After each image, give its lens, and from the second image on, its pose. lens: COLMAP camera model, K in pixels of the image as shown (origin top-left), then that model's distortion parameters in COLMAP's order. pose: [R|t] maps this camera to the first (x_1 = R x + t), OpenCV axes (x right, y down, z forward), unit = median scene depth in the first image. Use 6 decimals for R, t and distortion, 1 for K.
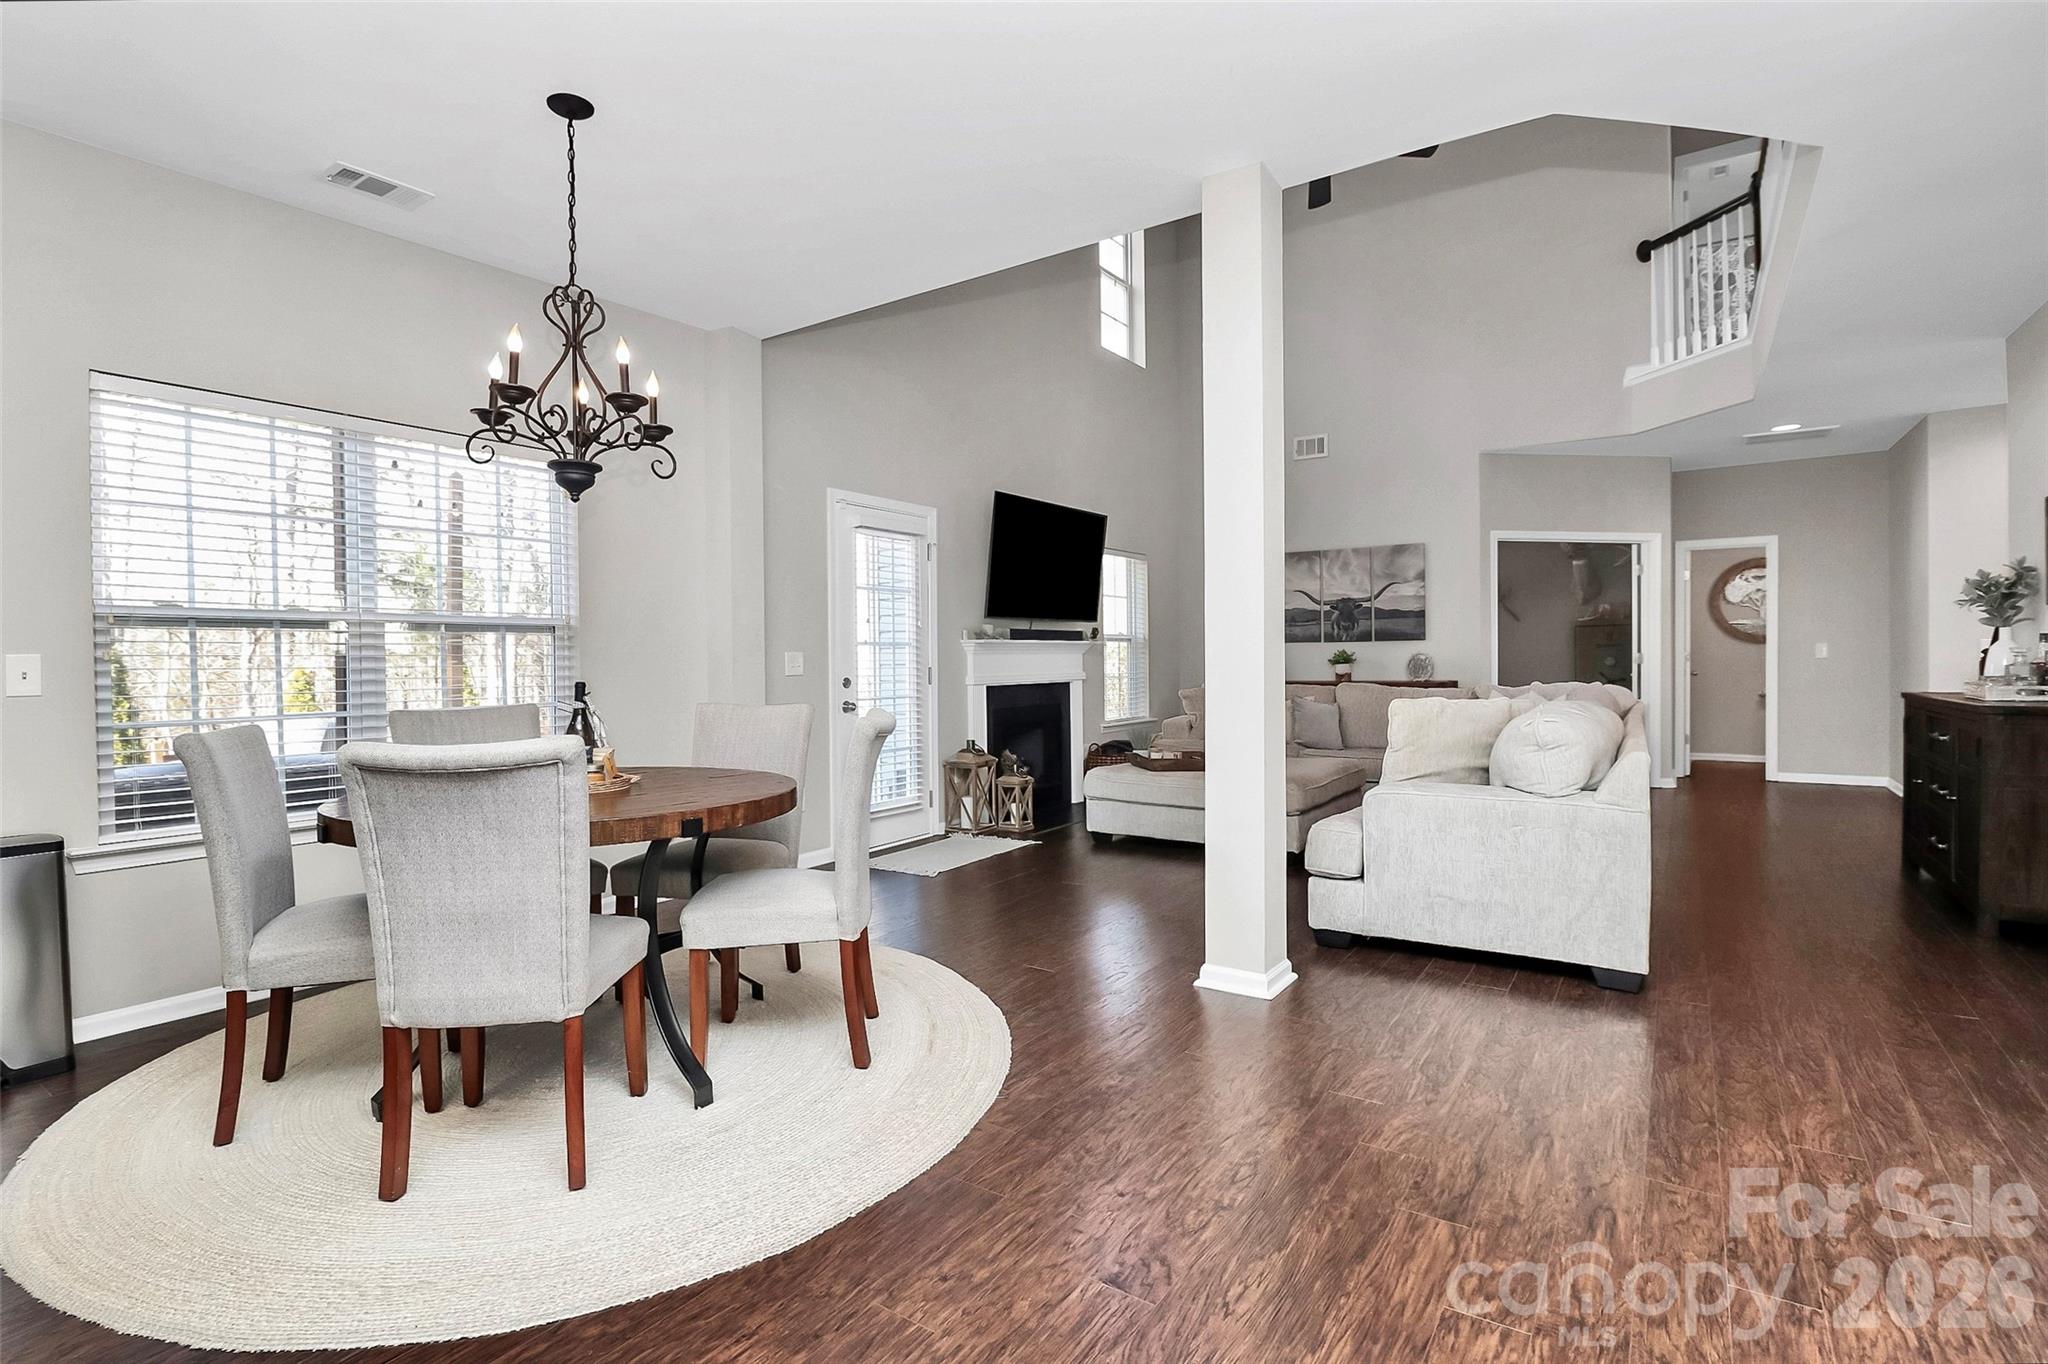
lens RADIAL K [[975.3, 0, 1022.6], [0, 975.3, 673.0], [0, 0, 1]] dist [-0.003996, -0.000222]
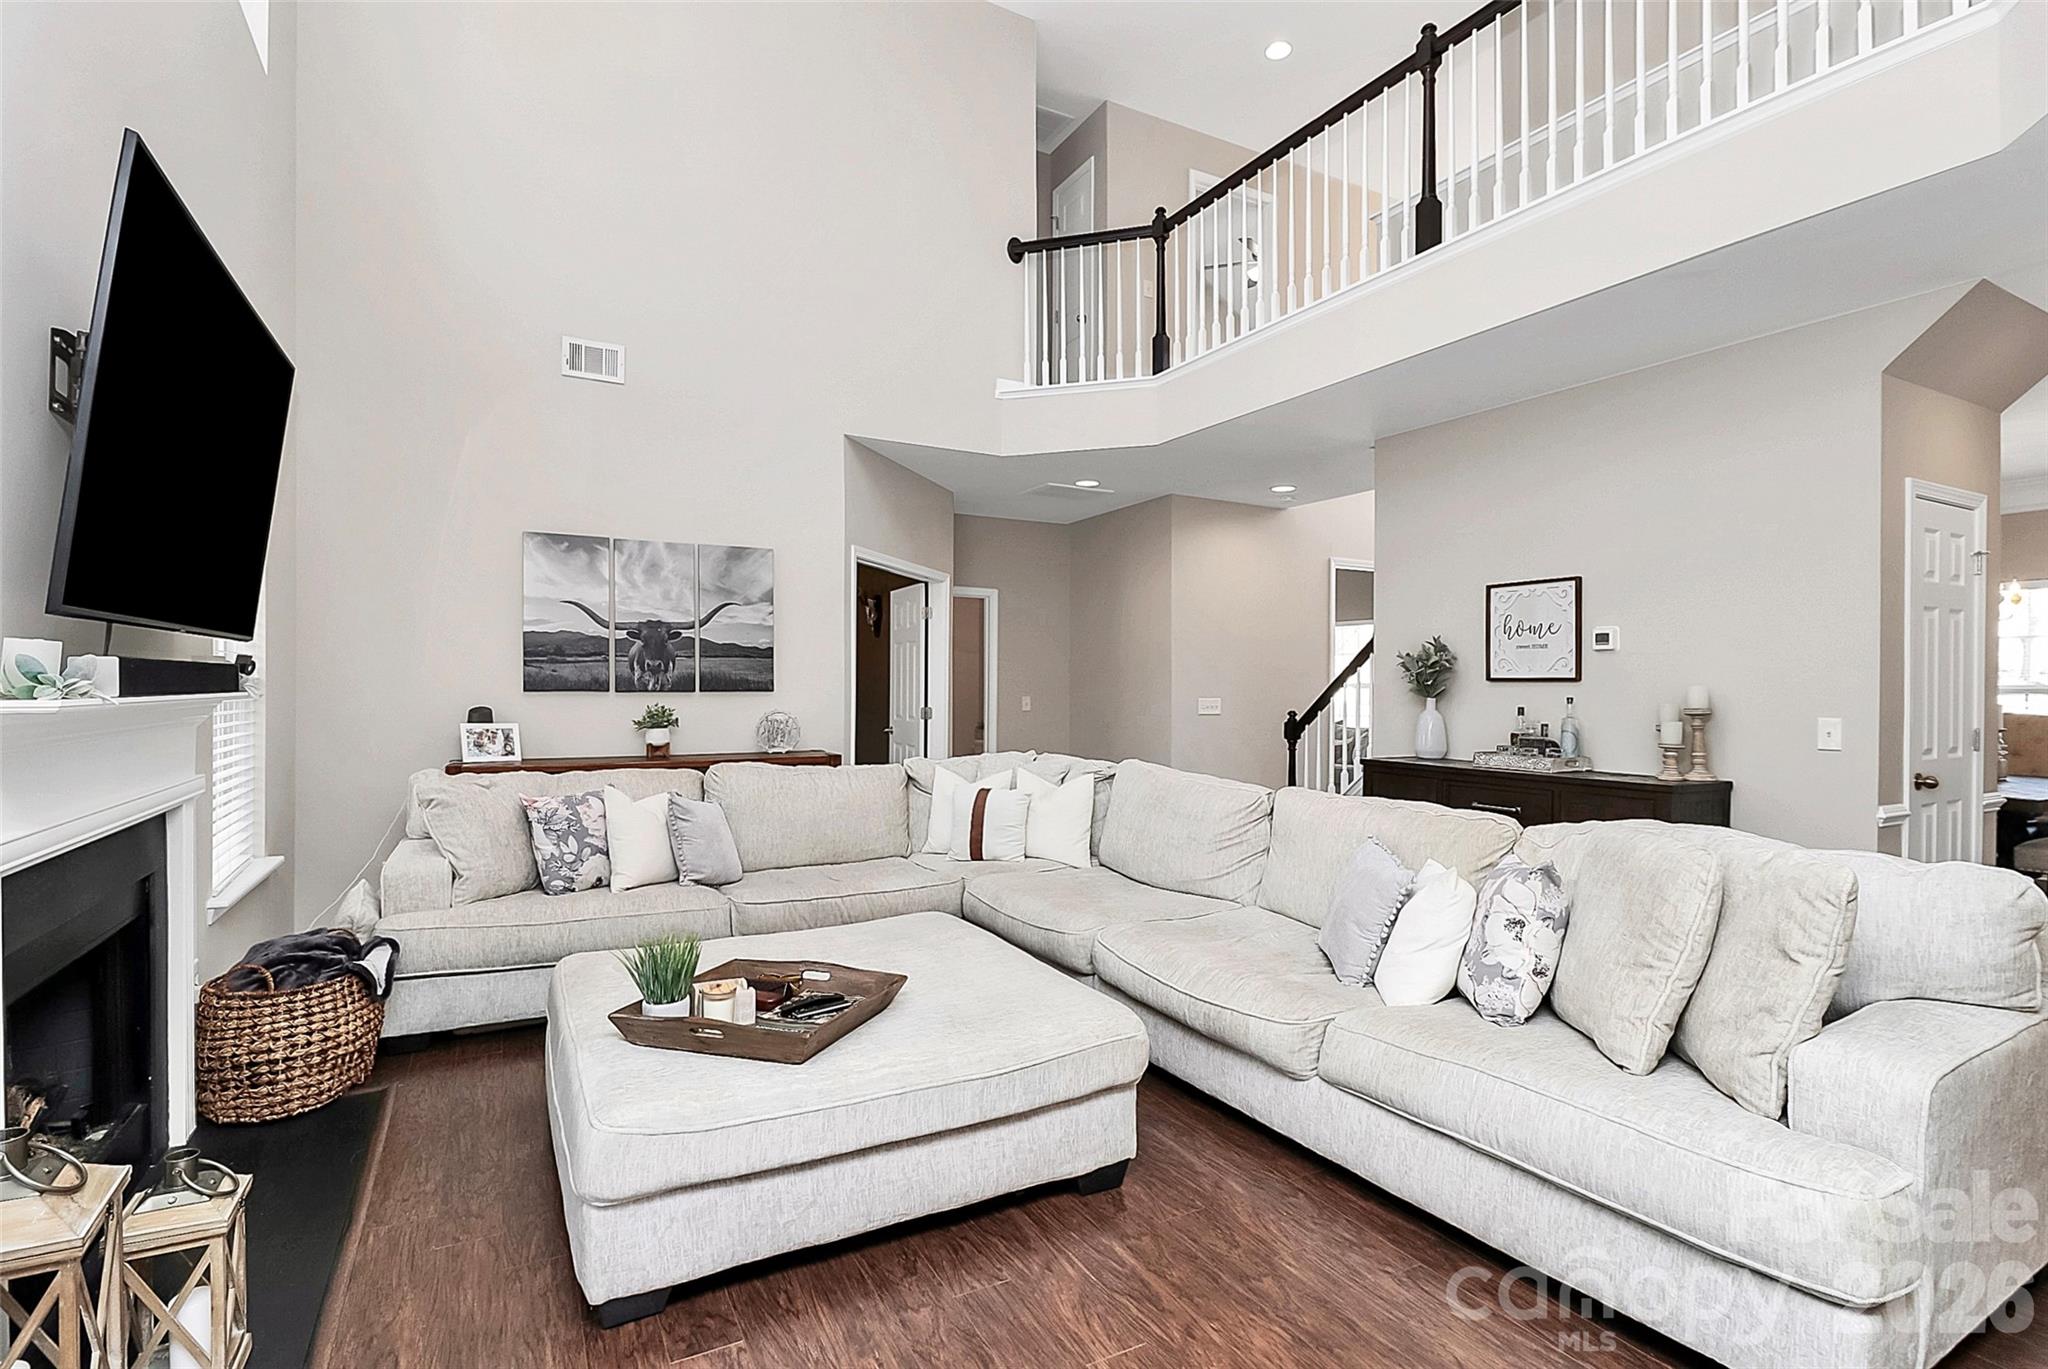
lens RADIAL K [[975.3, 0, 1023.9], [0, 975.3, 688.6], [0, 0, 1]] dist [-0.003996, -0.000222]
pose [[0.443402, 0.008515, 0.896283, -0.117020], [0.003351, 0.999932, -0.011157, -0.026854], [-0.896317, 0.007950, 0.443343, 0.525930]]
